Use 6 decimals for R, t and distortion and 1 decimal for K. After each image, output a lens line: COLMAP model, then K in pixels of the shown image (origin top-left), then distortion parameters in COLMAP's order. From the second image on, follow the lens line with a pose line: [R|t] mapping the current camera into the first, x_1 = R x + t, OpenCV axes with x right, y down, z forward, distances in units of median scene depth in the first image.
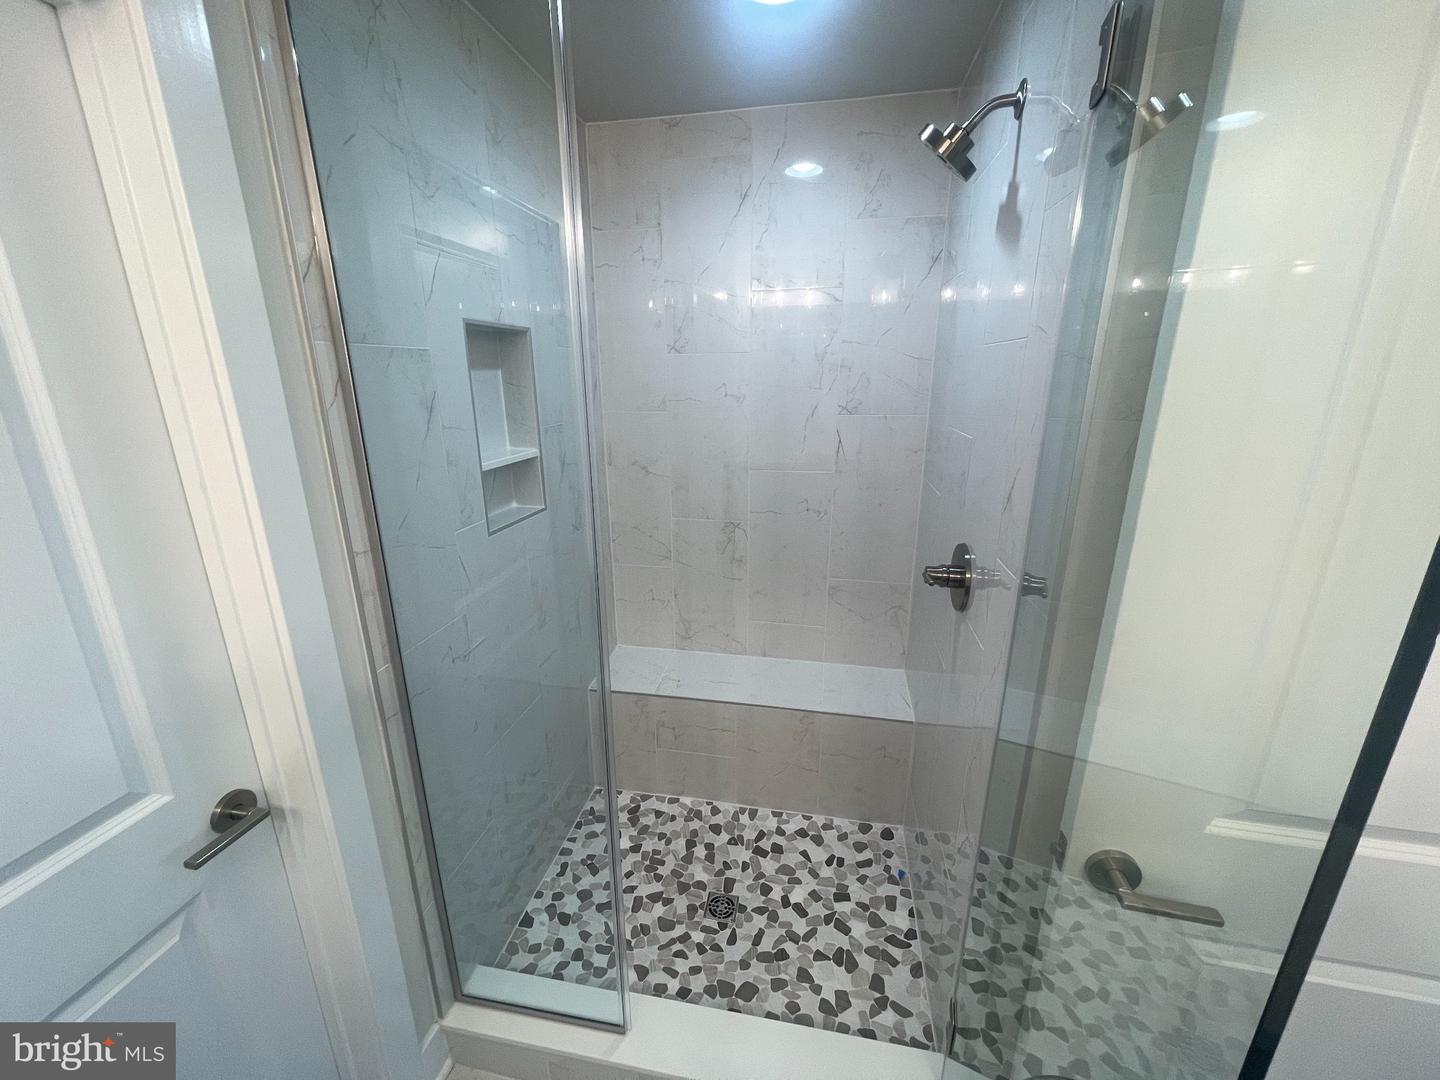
lens RADIAL K [[579.3, 0, 718.3], [0, 579.3, 541.1], [0, 0, 1]] dist [-0.003881, -0.000369]
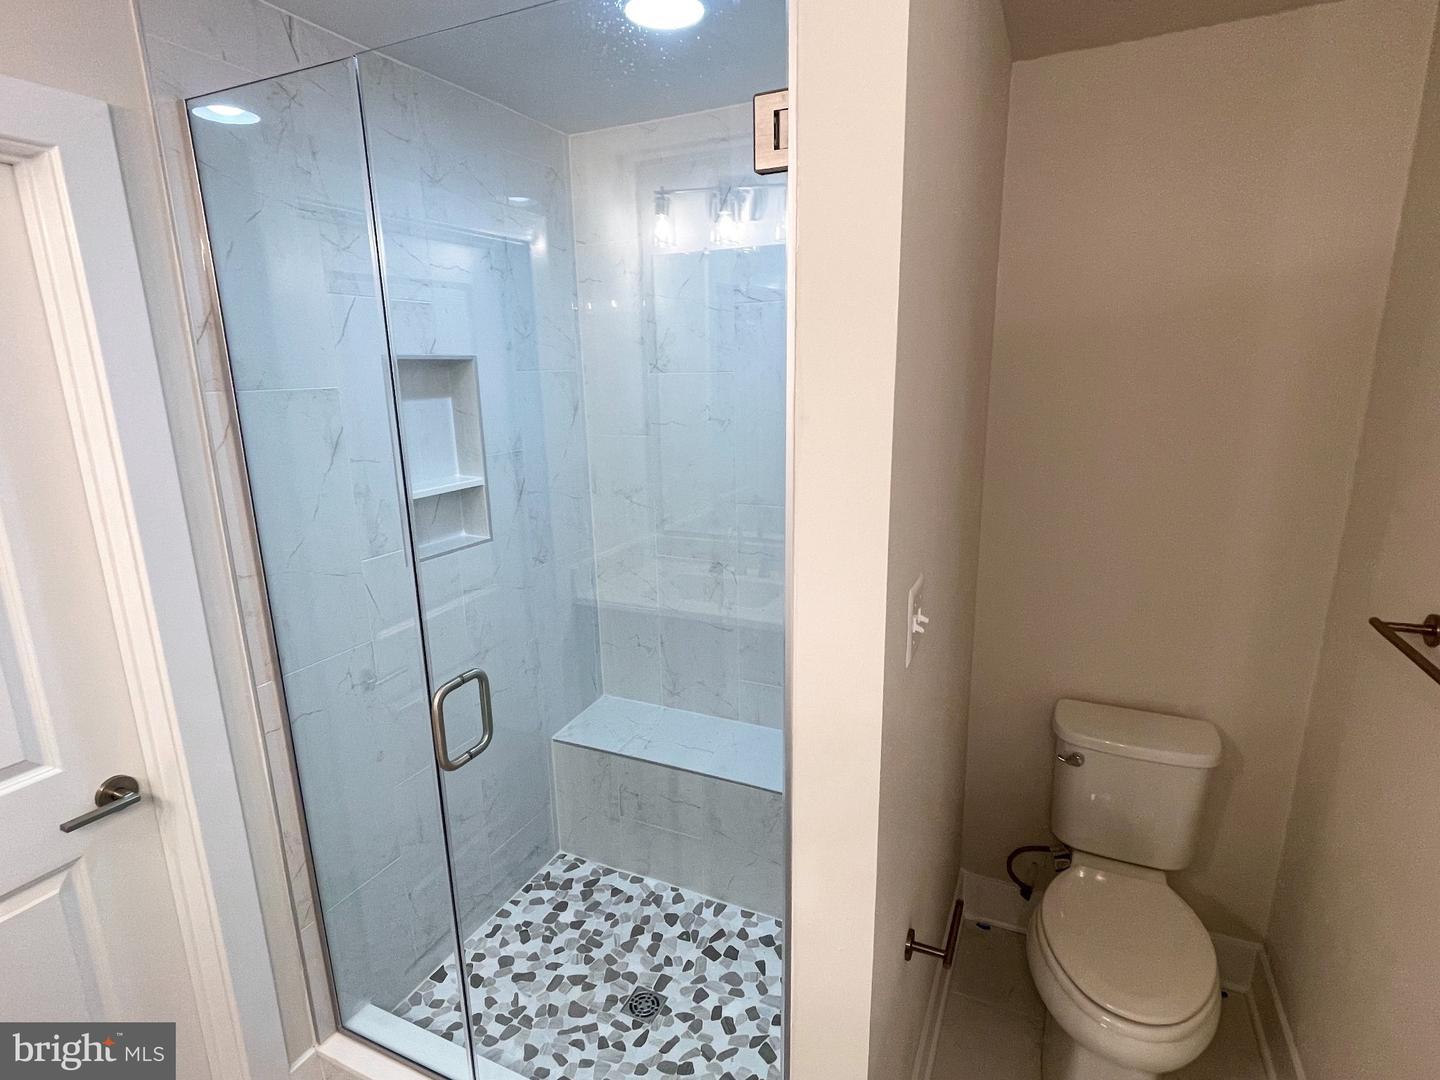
lens RADIAL K [[742.0, 0, 721.1], [0, 742.0, 539.6], [0, 0, 1]] dist [-0.015281, 0.003542]
pose [[0.967772, 0.042967, -0.248135, 0.356494], [-0.055414, 0.997520, -0.043394, -0.022942], [0.245655, 0.055746, 0.967753, -0.083838]]
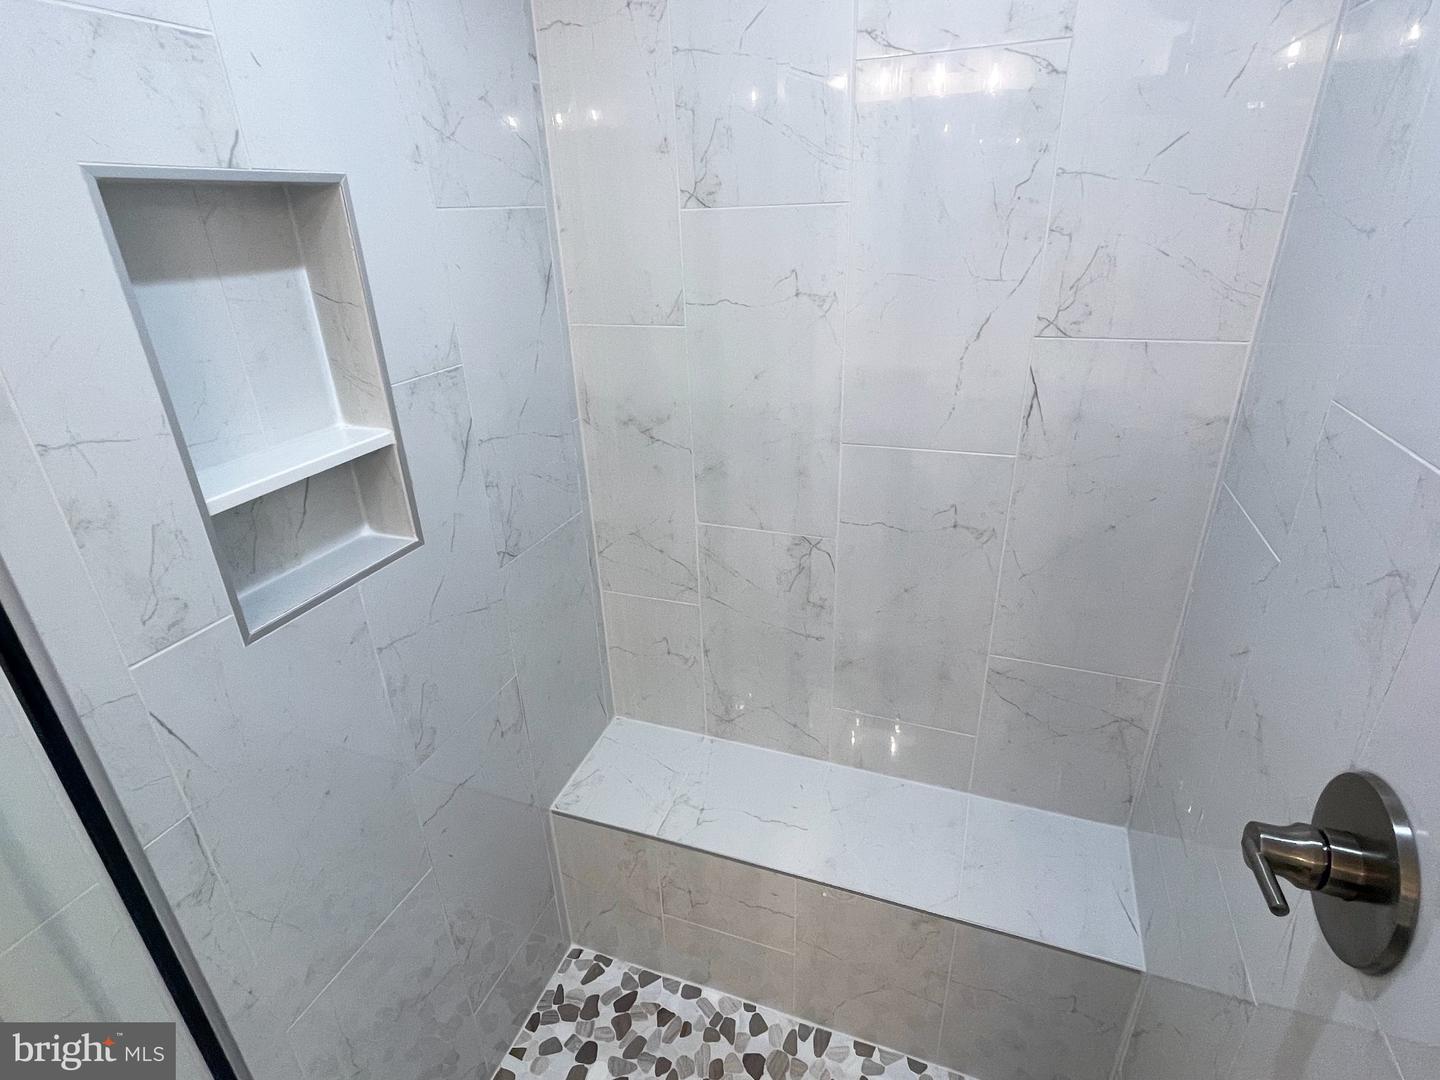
lens RADIAL K [[742.0, 0, 718.1], [0, 742.0, 544.4], [0, 0, 1]] dist [-0.015281, 0.003542]
pose [[0.984616, 0.044554, -0.168958, 0.070460], [-0.018853, 0.988389, 0.150770, -0.152247], [0.173713, -0.145265, 0.974023, 0.389435]]
